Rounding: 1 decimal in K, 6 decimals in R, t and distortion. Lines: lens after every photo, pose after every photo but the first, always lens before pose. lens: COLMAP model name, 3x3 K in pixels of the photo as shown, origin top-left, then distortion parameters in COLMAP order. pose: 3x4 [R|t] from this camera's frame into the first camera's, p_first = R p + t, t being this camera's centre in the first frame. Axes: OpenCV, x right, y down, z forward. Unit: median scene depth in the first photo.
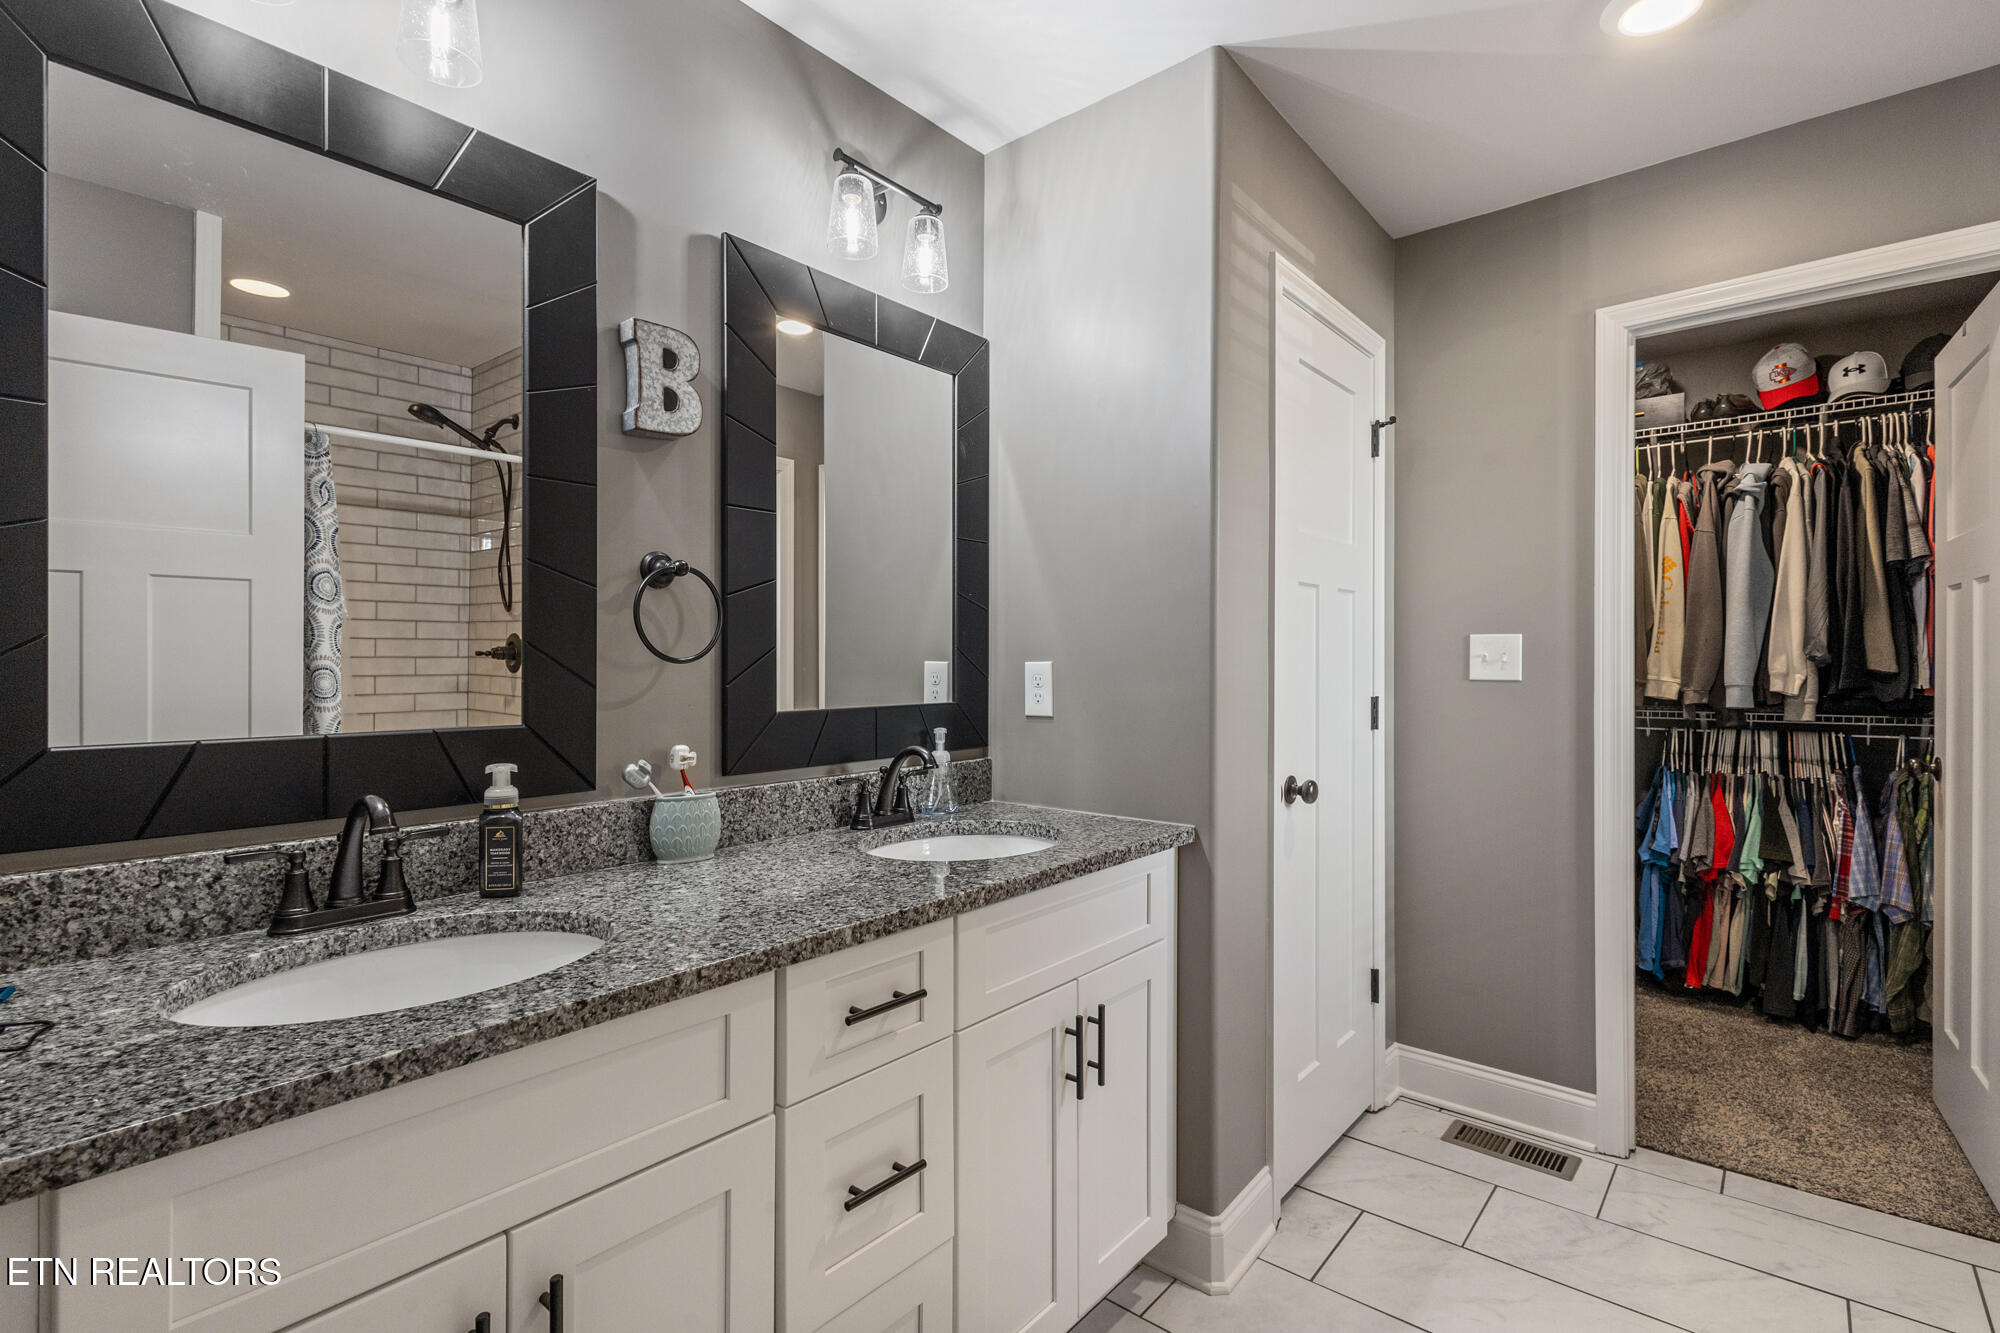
lens RADIAL K [[923.2, 0, 1021.7], [0, 923.2, 662.6], [0, 0, 1]] dist [0.009444, -0.002882]
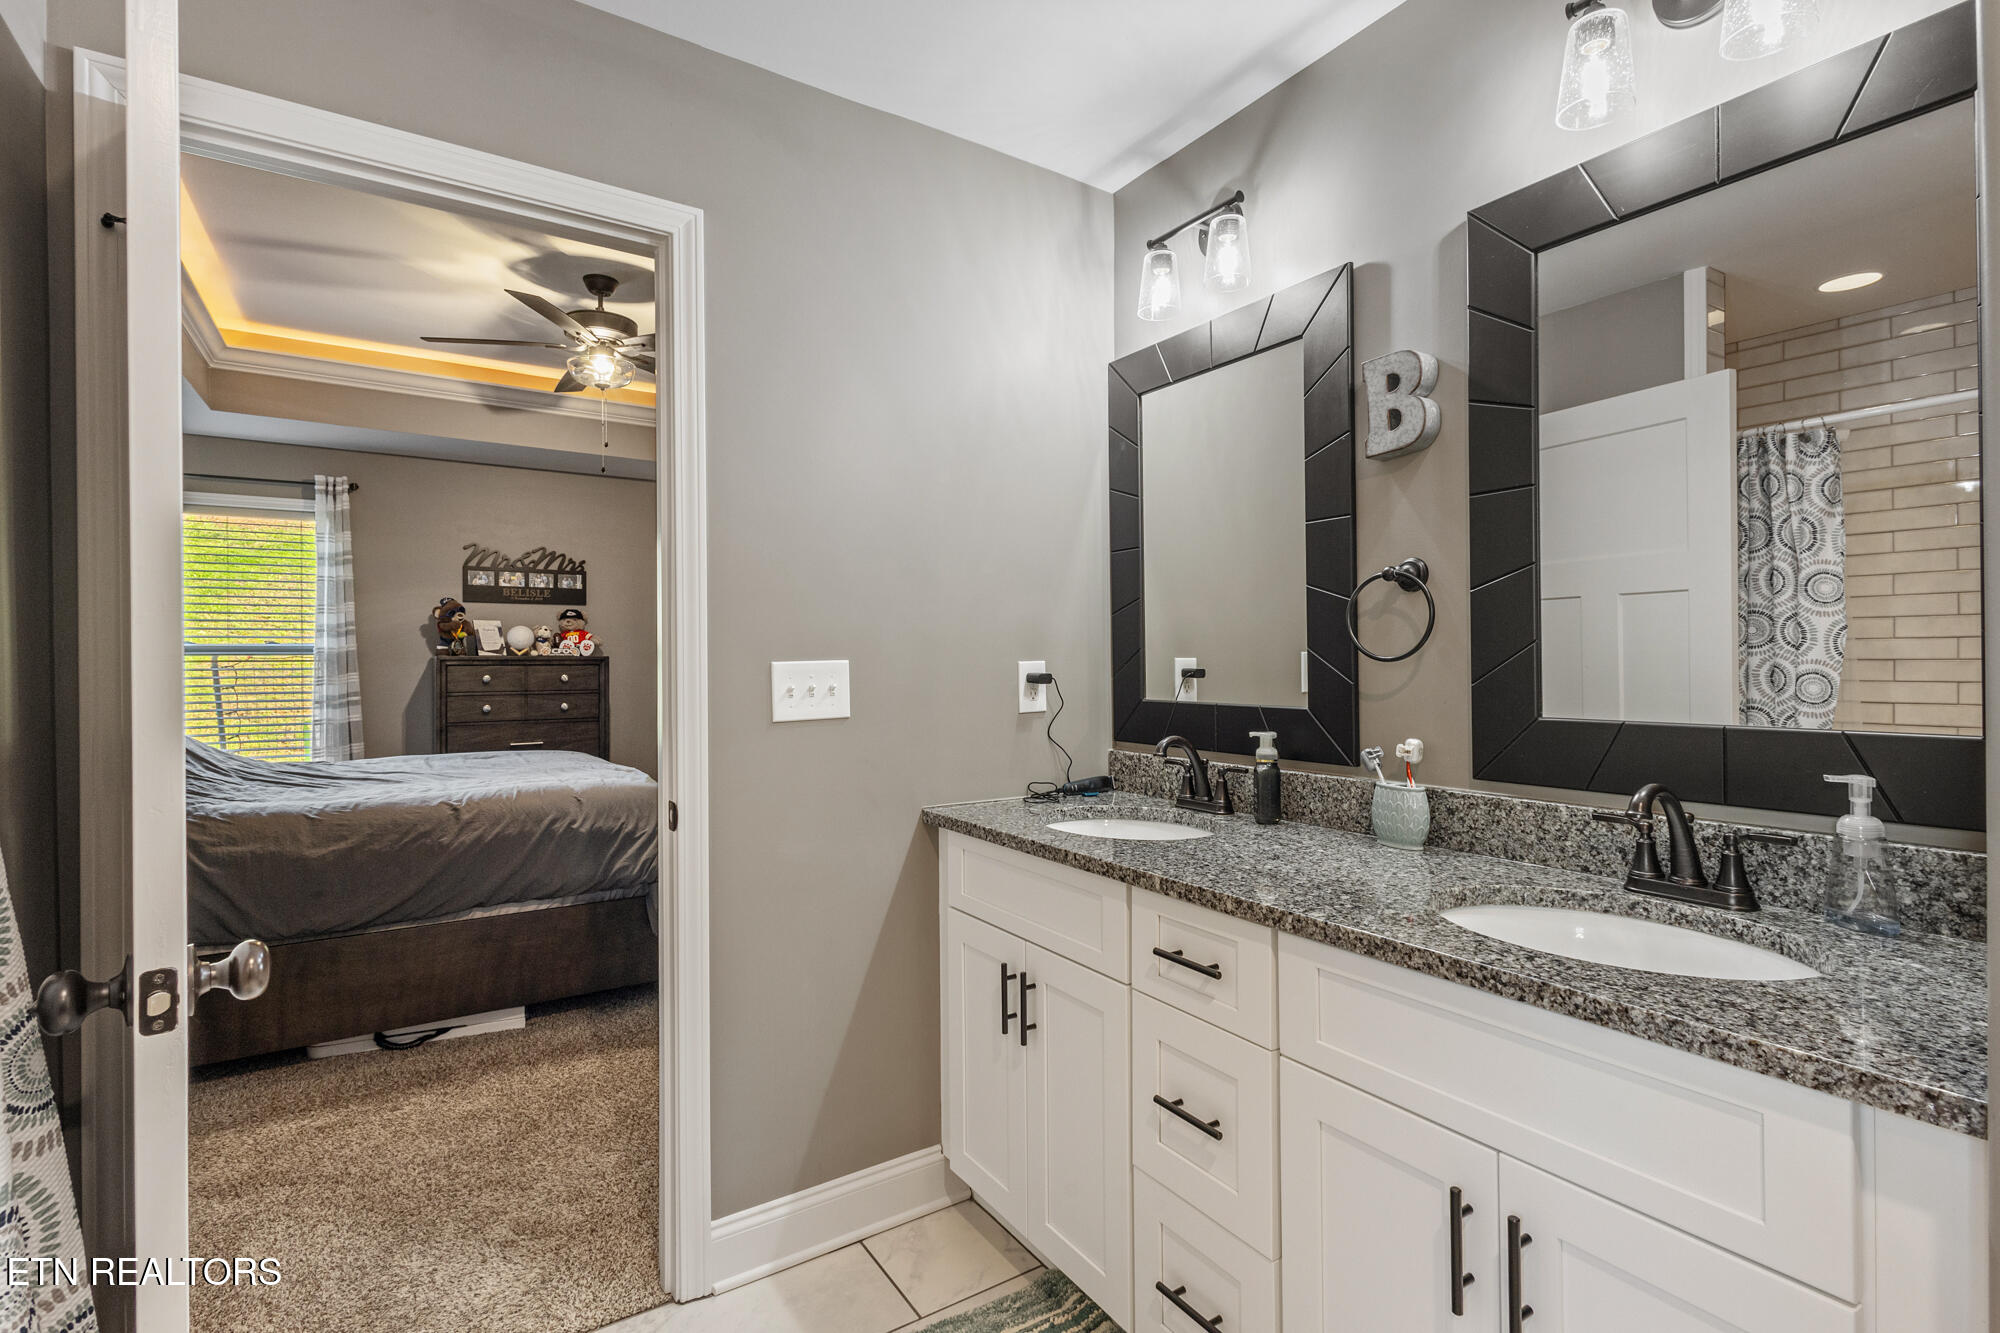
lens RADIAL K [[923.2, 0, 1004.5], [0, 923.2, 658.7], [0, 0, 1]] dist [0.009444, -0.002882]
pose [[-0.300985, -0.002766, -0.953625, 0.860488], [0.005697, 0.999973, -0.004699, 0.000151], [0.953612, -0.006847, -0.300961, 0.963711]]
